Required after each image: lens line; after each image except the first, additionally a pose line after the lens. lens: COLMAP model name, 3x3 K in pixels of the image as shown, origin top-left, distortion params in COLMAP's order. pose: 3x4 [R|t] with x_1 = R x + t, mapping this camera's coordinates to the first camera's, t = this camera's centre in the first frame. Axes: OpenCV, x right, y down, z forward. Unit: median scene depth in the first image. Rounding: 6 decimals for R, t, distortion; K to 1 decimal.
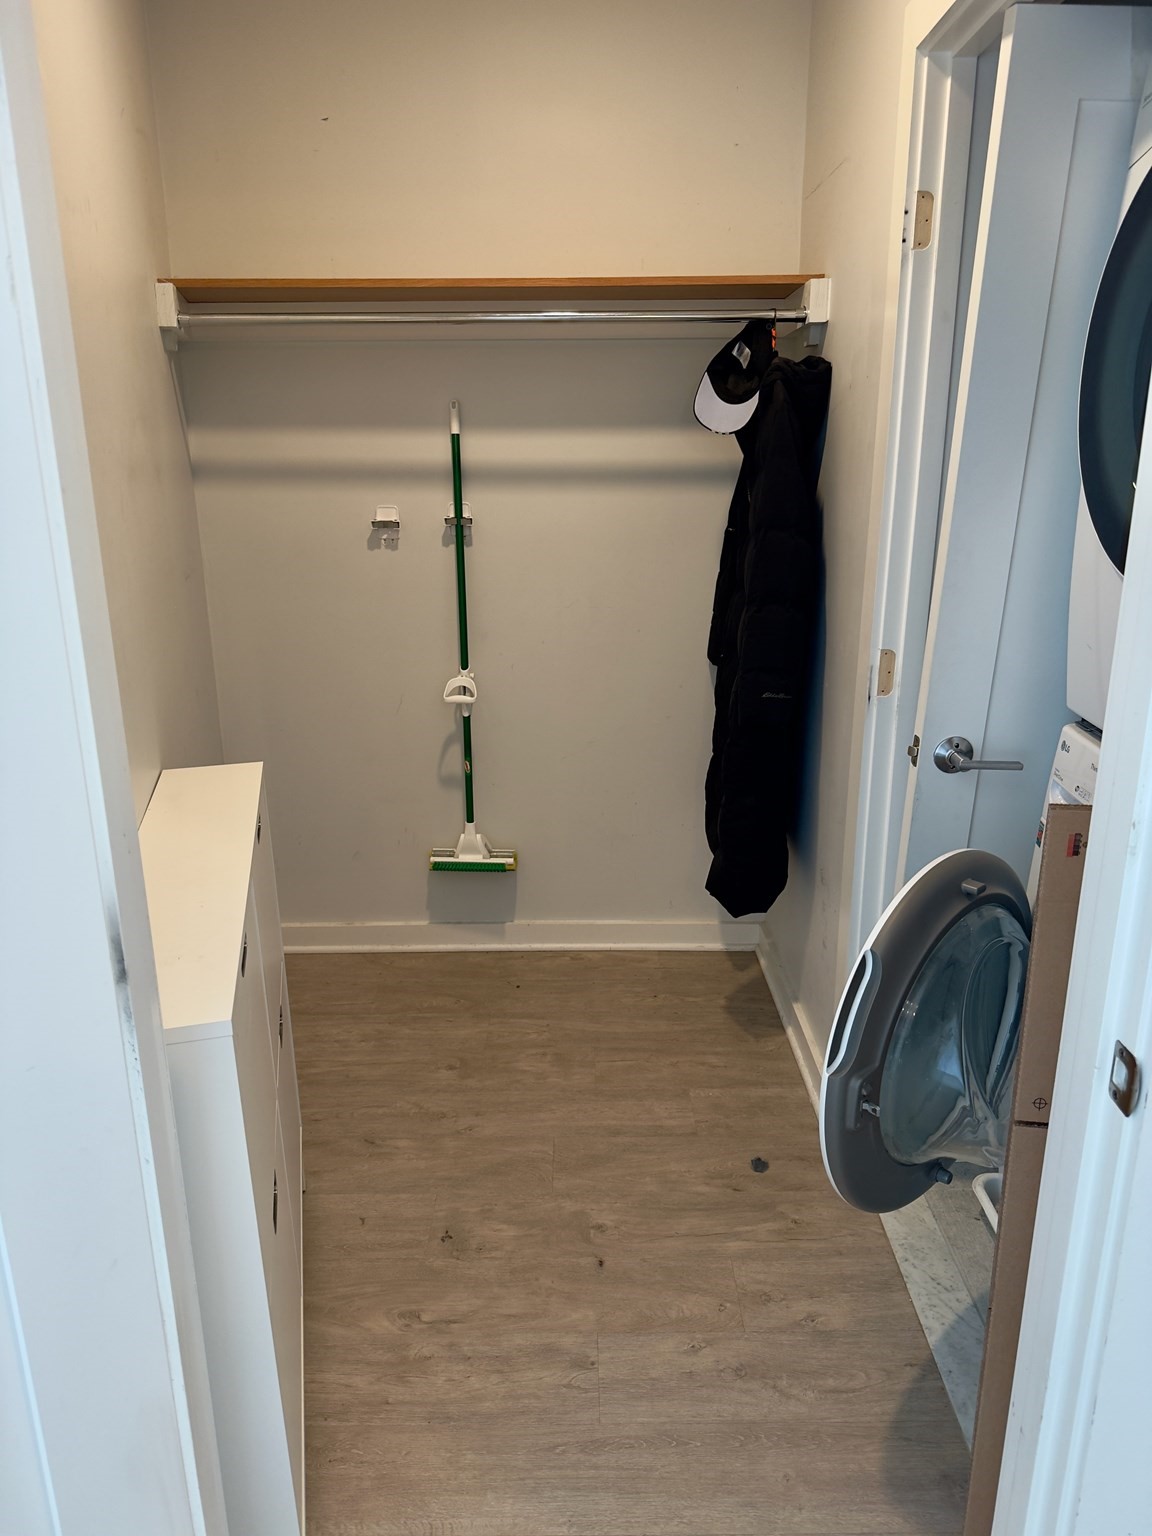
lens RADIAL K [[1065.1, 0, 575.4], [0, 1065.1, 761.5], [0, 0, 1]] dist [0.035219, -0.061447]
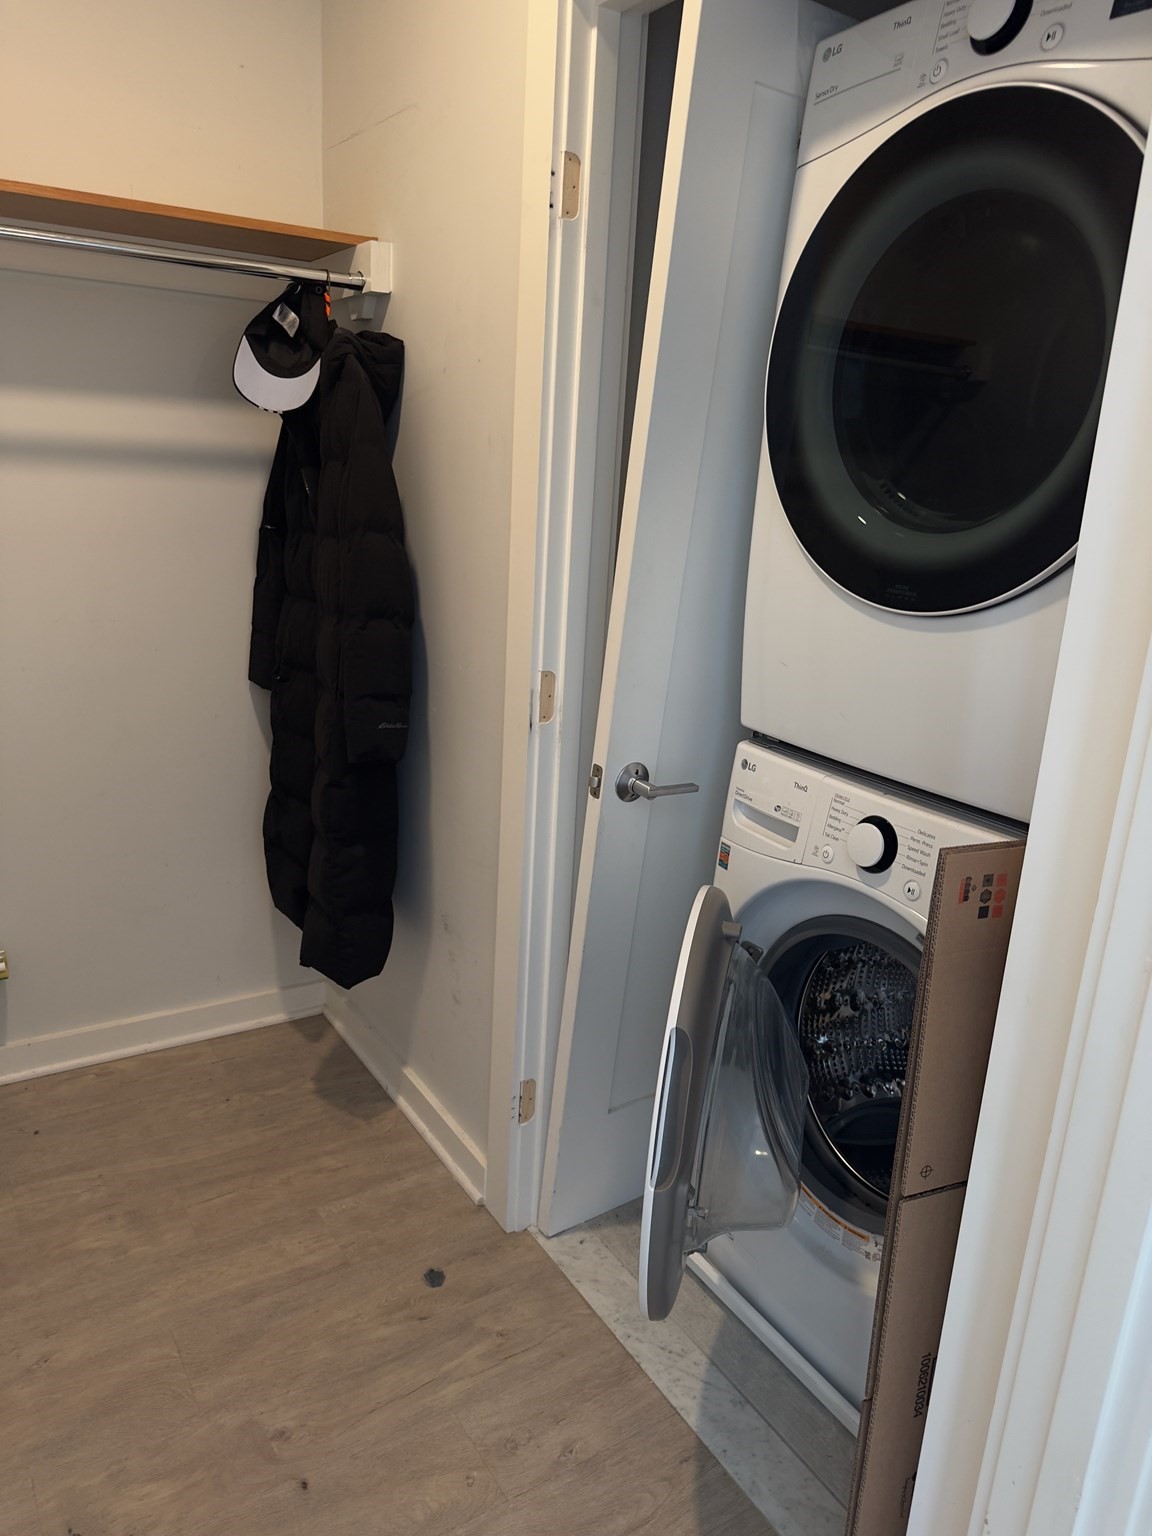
lens RADIAL K [[1101.0, 0, 571.6], [0, 1101.0, 766.4], [0, 0, 1]] dist [0.032612, -0.036345]
pose [[0.851760, -0.097432, 0.514793, -0.147711], [0.096131, 0.994939, 0.029250, -0.043113], [-0.515038, 0.024574, 0.856815, 0.175393]]
